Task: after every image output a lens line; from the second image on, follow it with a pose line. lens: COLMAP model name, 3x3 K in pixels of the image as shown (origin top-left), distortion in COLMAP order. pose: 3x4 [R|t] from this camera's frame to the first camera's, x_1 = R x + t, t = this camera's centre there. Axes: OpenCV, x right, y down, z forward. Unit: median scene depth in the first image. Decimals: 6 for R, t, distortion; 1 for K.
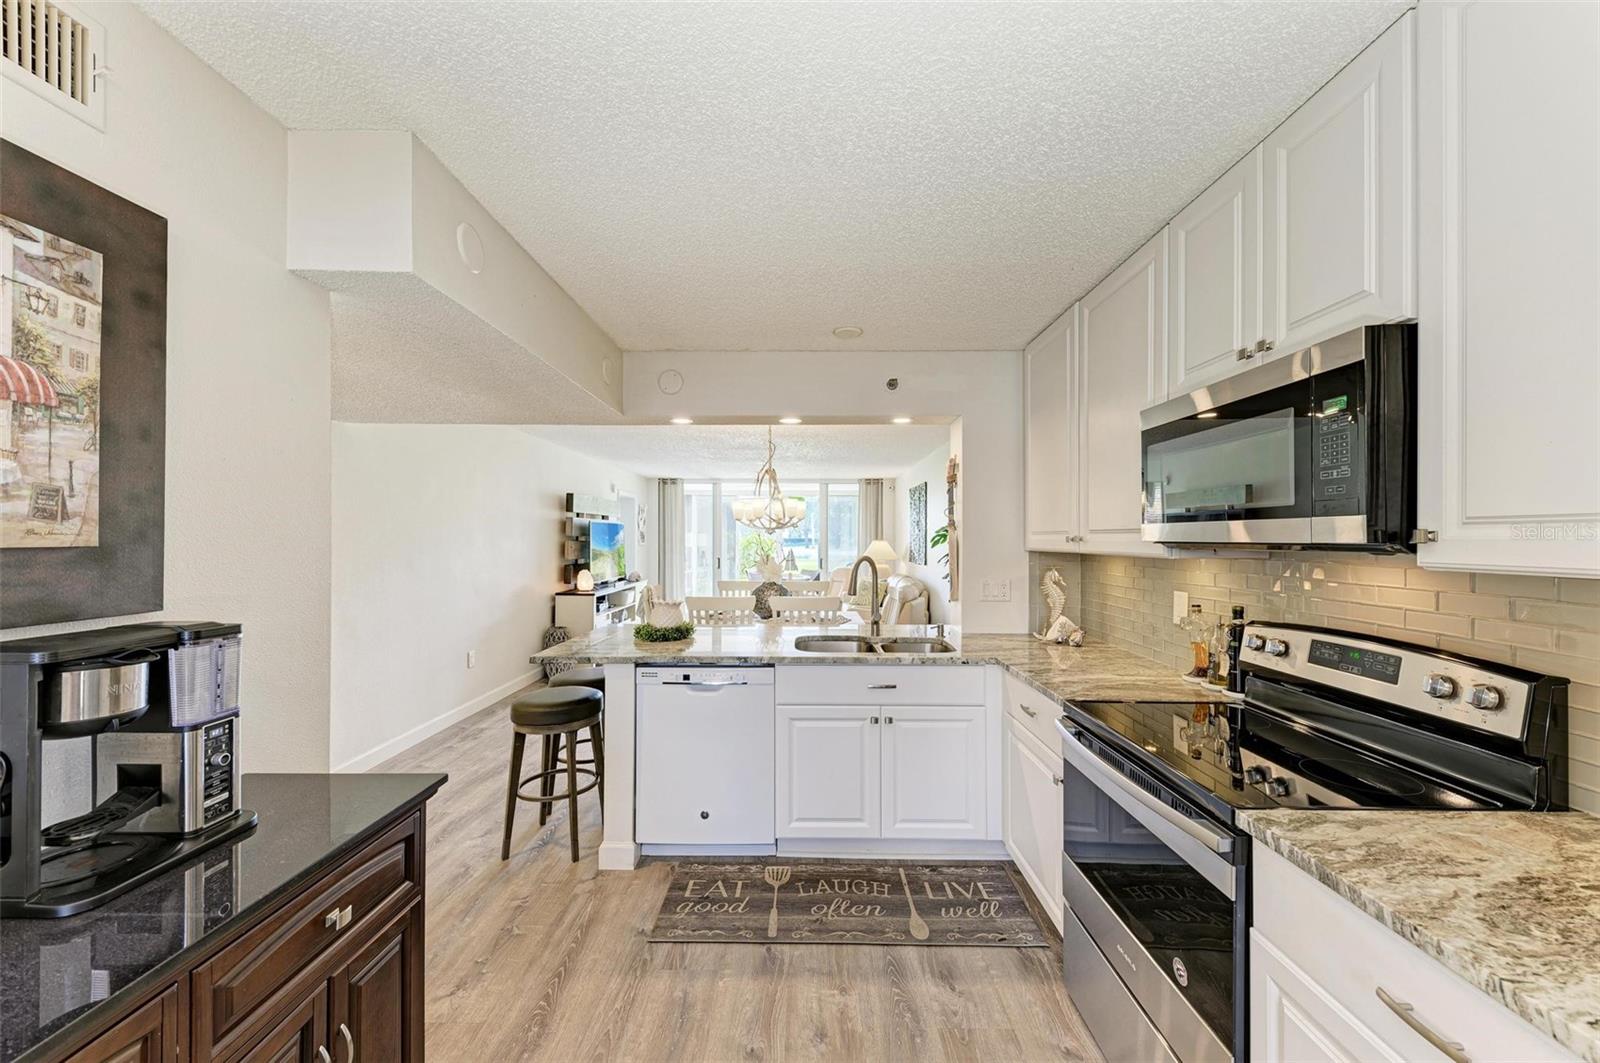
lens RADIAL K [[584.0, 0, 806.2], [0, 584.0, 539.0], [0, 0, 1]] dist [0.005811, -0.001088]
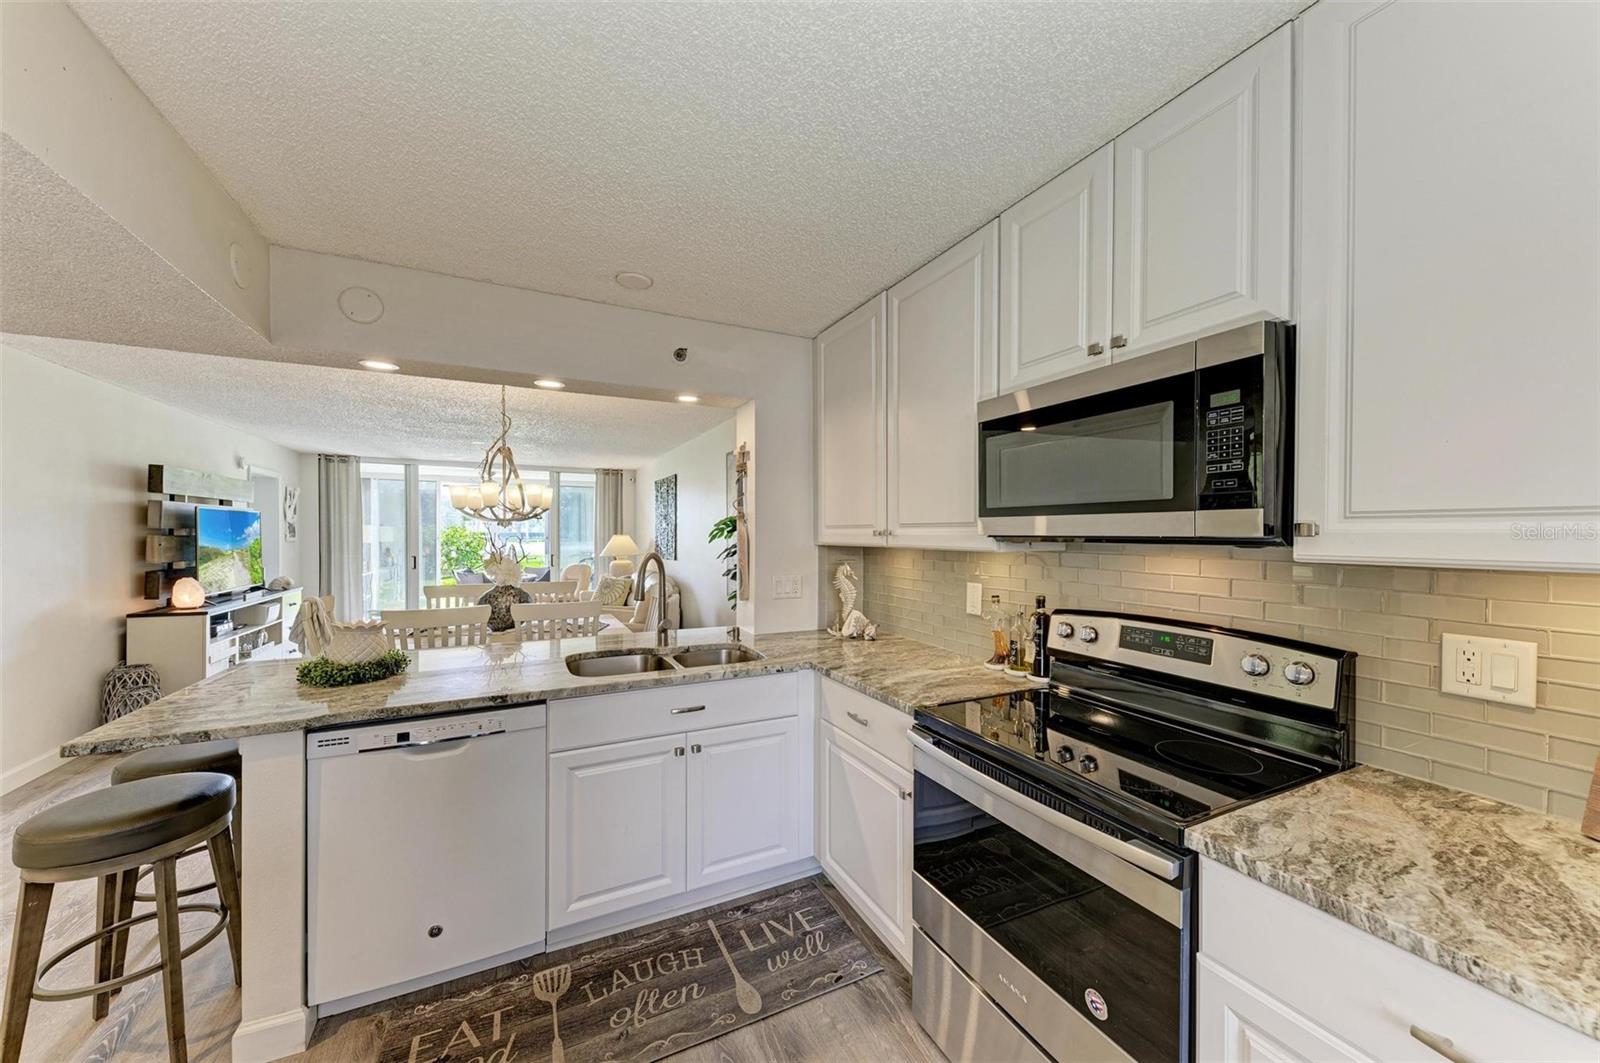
lens RADIAL K [[564.7, 0, 797.9], [0, 564.7, 539.1], [0, 0, 1]] dist [0.014776, -0.004609]
pose [[0.895899, -0.003696, 0.444242, -0.087258], [-0.000756, 0.999951, 0.009846, 0.000876], [-0.444256, -0.009157, 0.895853, 0.208236]]
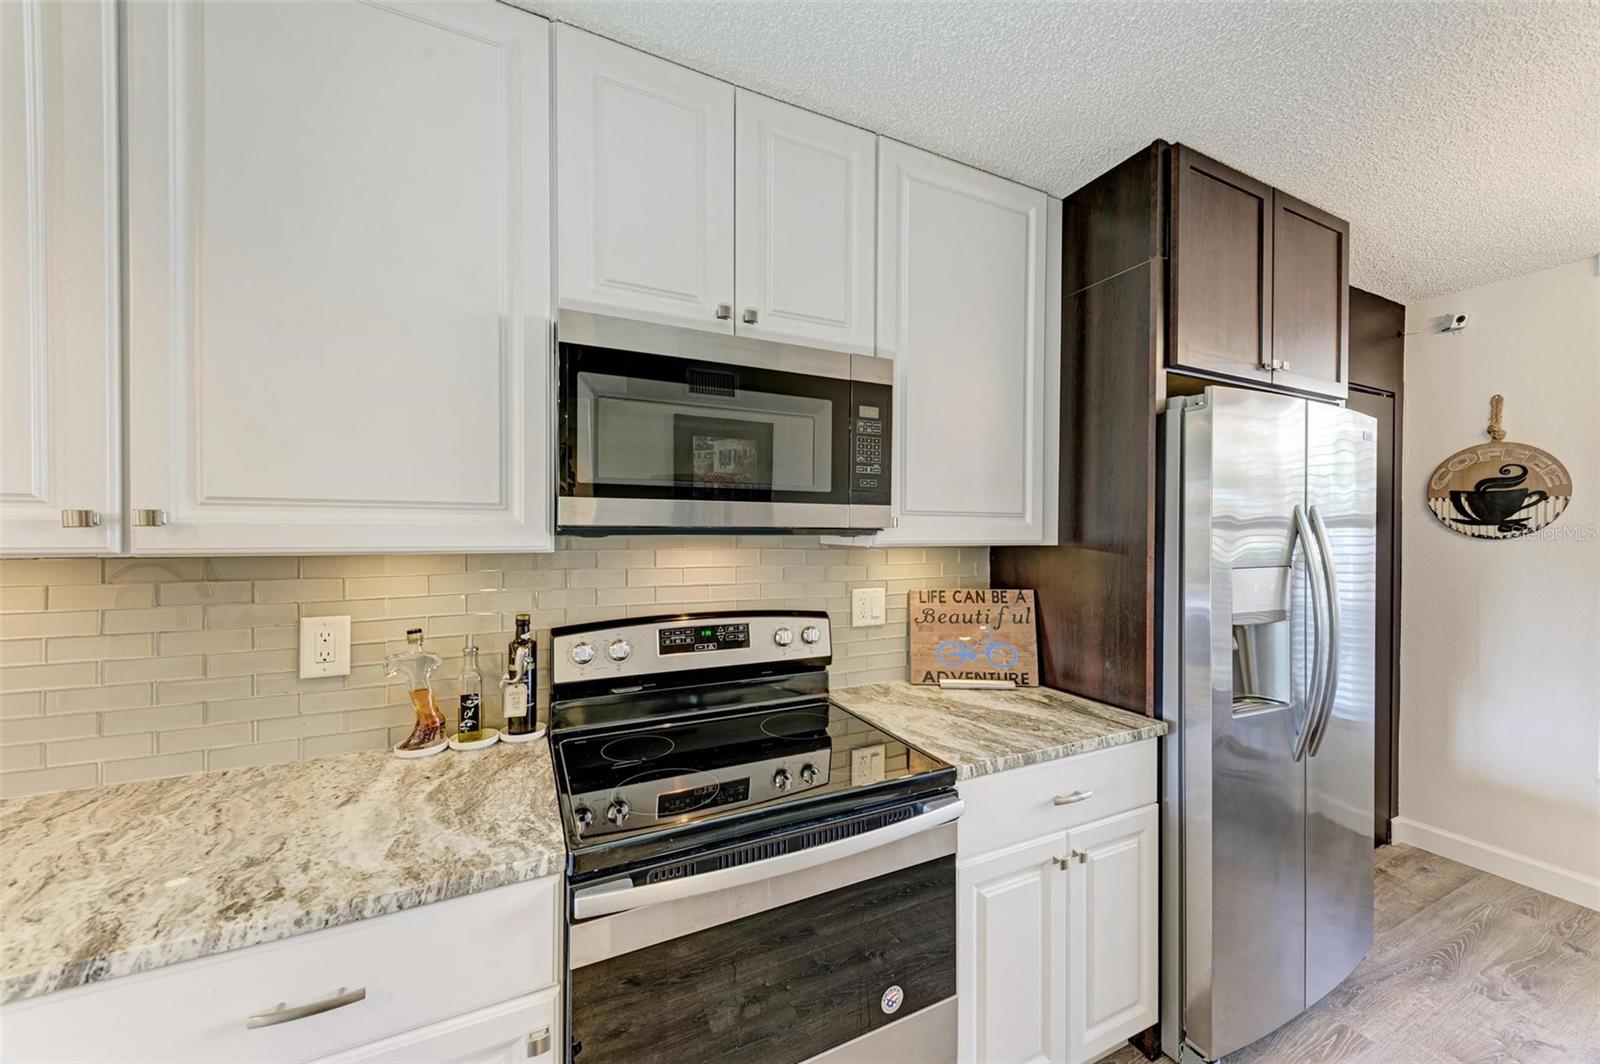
lens RADIAL K [[595.9, 0, 811.9], [0, 595.9, 533.8], [0, 0, 1]] dist [0.013863, -0.001735]
pose [[-0.445091, -0.009802, 0.895432, -0.067087], [-0.003910, 0.999952, 0.009003, 0.004248], [-0.895477, 0.000506, -0.445107, 0.764416]]
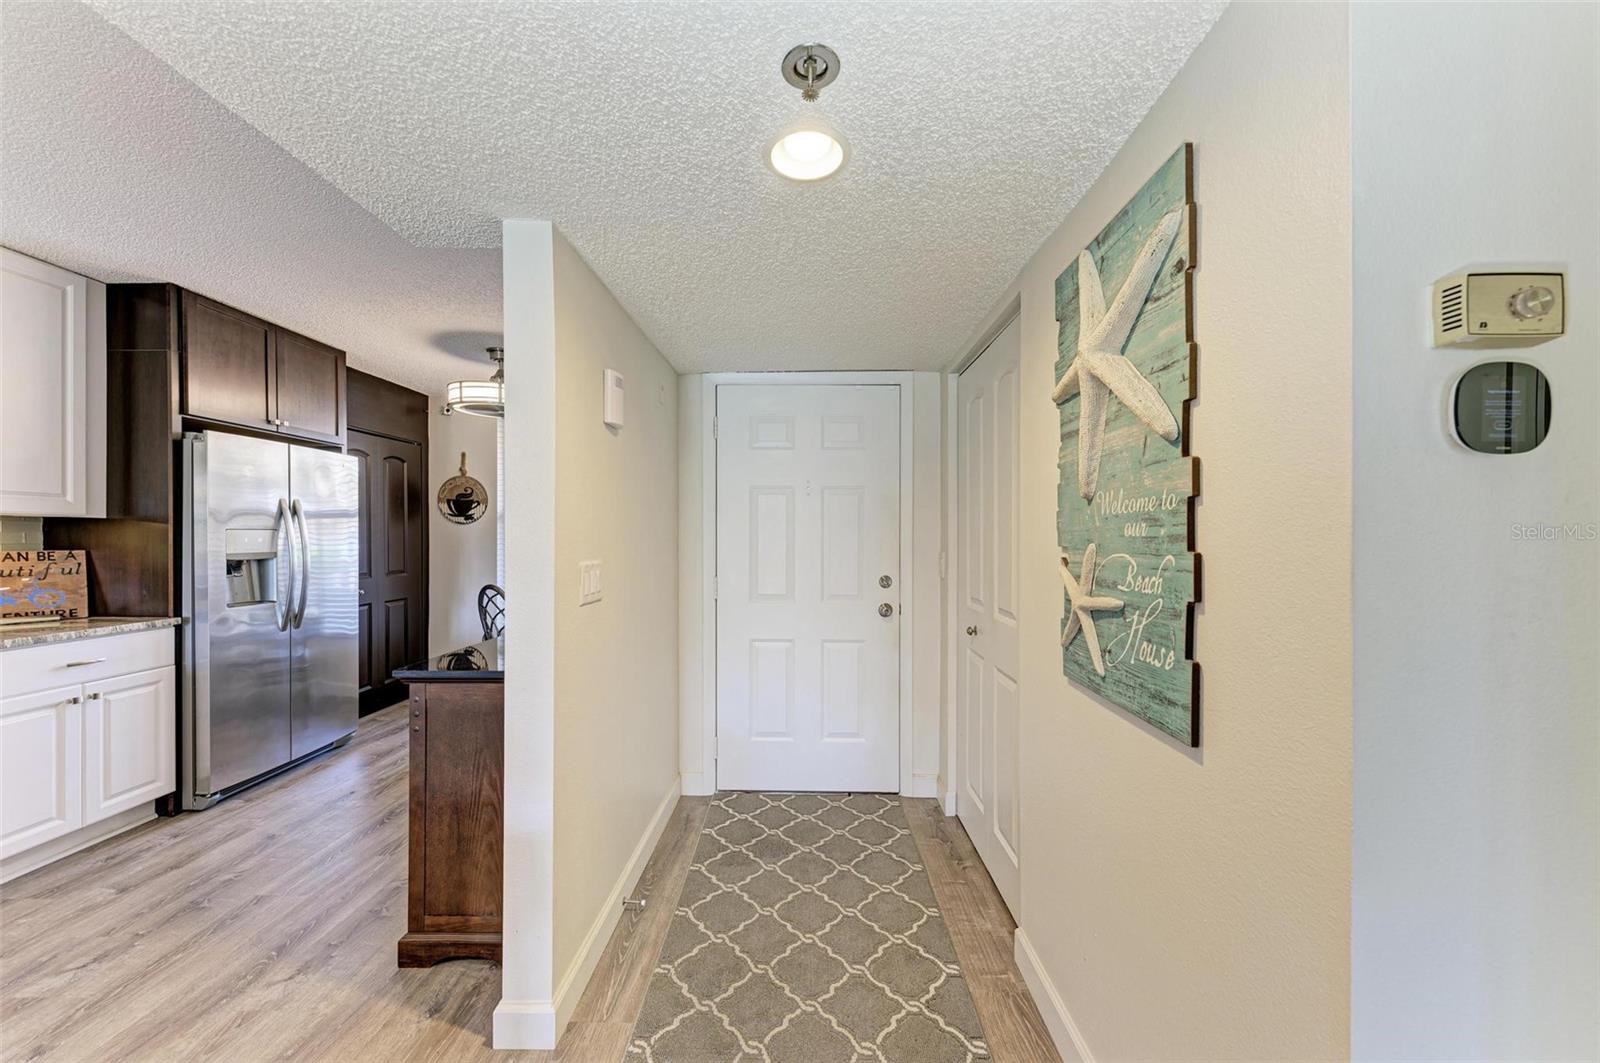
lens RADIAL K [[564.7, 0, 801.6], [0, 564.7, 539.2], [0, 0, 1]] dist [0.014776, -0.004609]
pose [[-0.999838, -0.004624, 0.017414, -0.821510], [-0.004489, 0.999960, 0.007749, 0.048635], [-0.017449, 0.007670, -0.999818, 1.178168]]
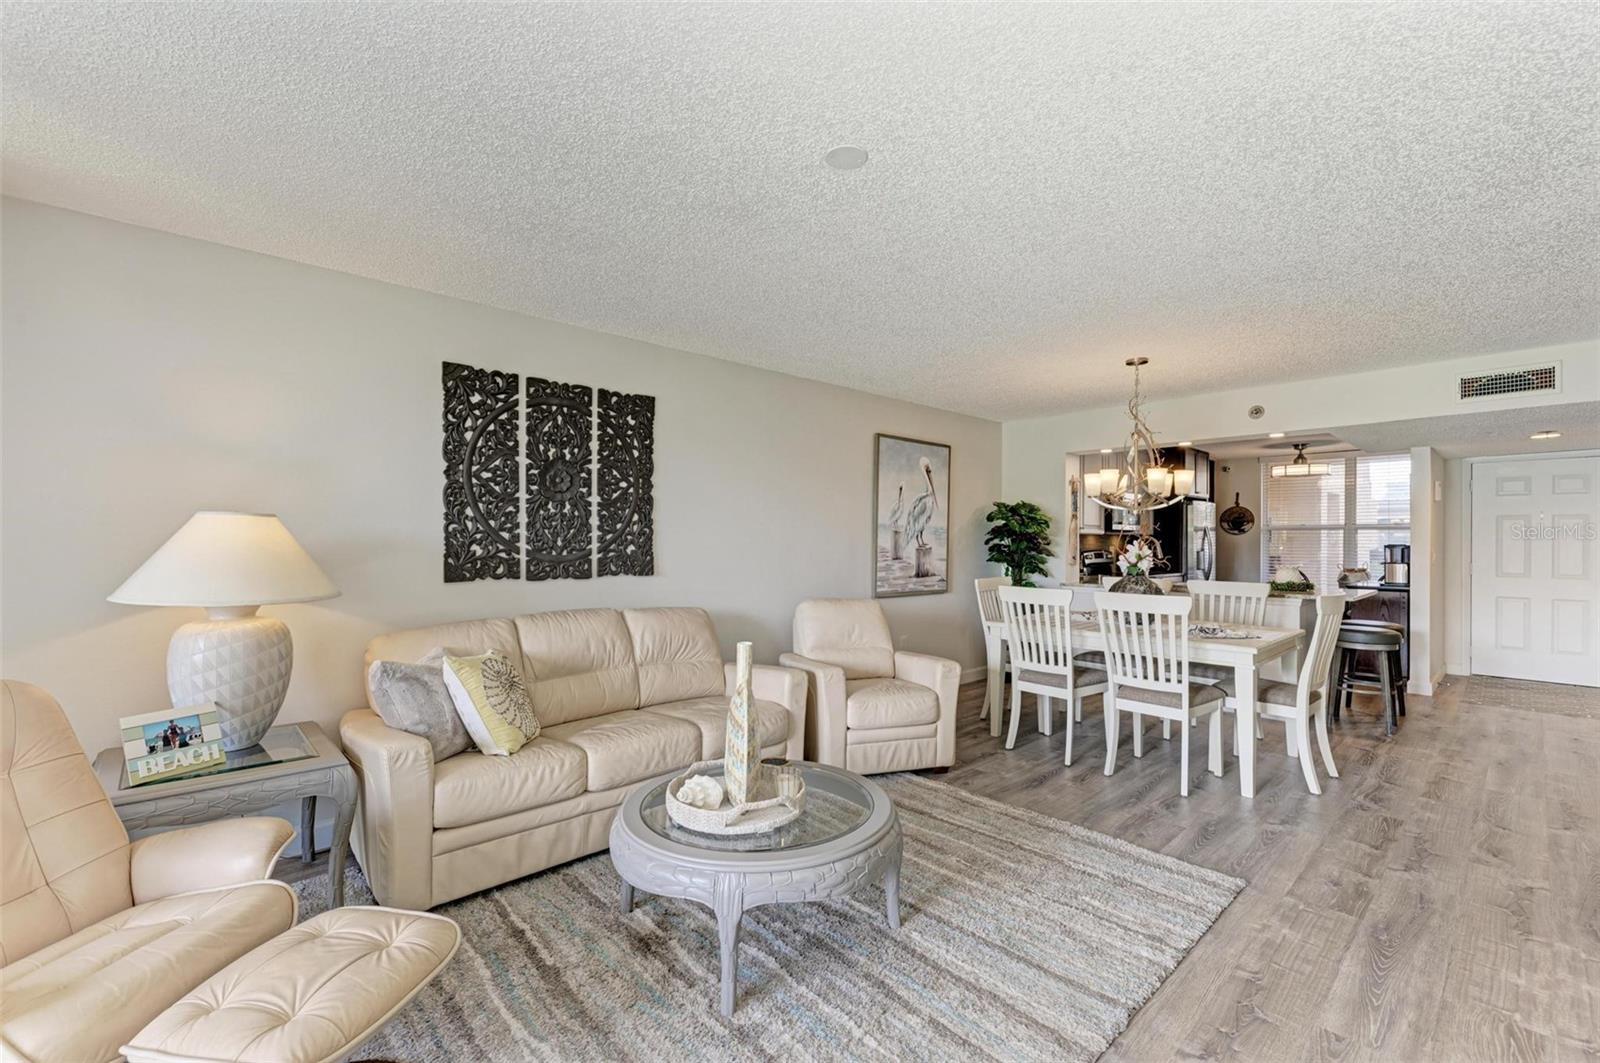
lens RADIAL K [[680.8, 0, 791.2], [0, 680.8, 539.1], [0, 0, 1]] dist [0.003513, -0.002367]
pose [[-0.676678, -0.003710, 0.736270, -0.792216], [-0.002982, 0.999993, 0.002299, 0.042833], [-0.736273, -0.000640, -0.676684, 3.732275]]
